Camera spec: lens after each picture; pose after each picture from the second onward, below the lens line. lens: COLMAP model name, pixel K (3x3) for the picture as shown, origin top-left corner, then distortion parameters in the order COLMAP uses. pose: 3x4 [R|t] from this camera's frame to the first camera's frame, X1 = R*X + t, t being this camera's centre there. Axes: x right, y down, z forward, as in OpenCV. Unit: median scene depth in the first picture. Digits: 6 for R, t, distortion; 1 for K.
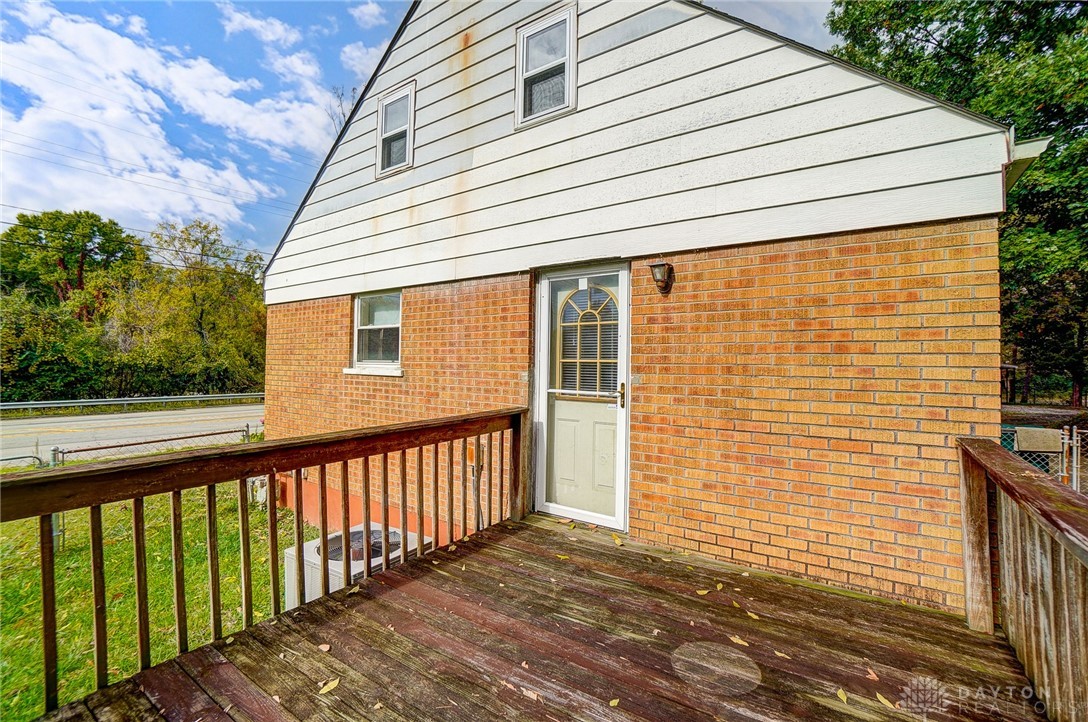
lens RADIAL K [[482.8, 0, 536.9], [0, 482.8, 349.9], [0, 0, 1]] dist [-0.040967, 0.000872]
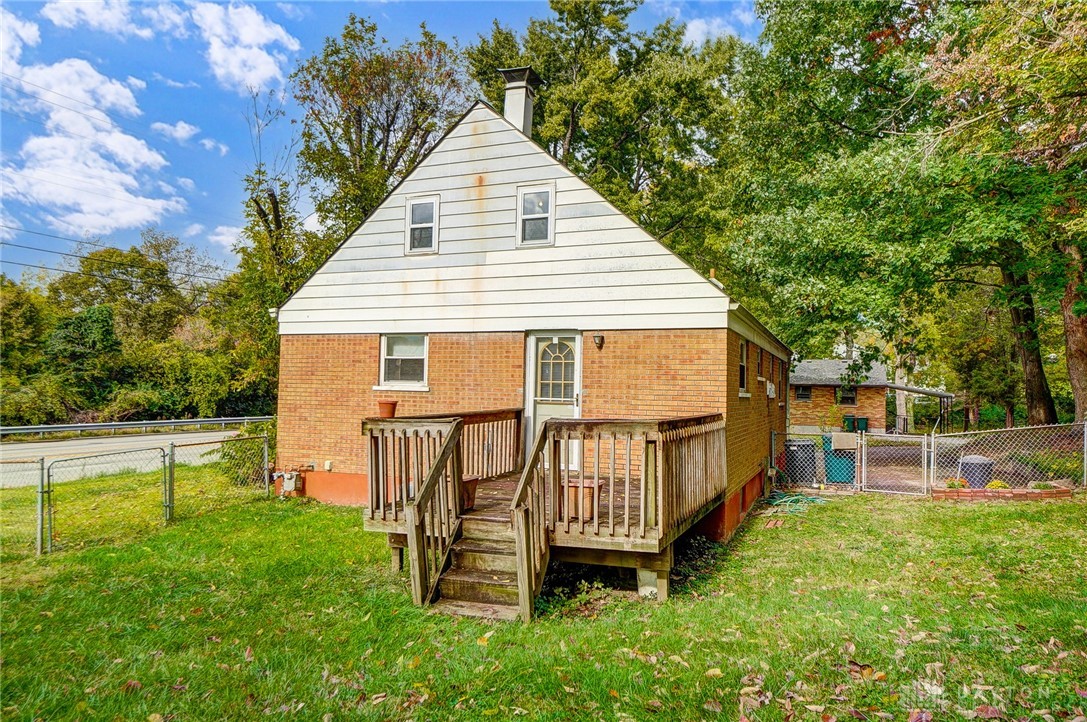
lens RADIAL K [[743.2, 0, 543.5], [0, 743.2, 361.0], [0, 0, 1]] dist [0.001806, -0.000105]
pose [[0.973429, 0.015746, 0.228448, -0.567742], [-0.013935, 0.999857, -0.009540, -0.028615], [-0.228565, 0.006103, 0.973509, -1.666198]]
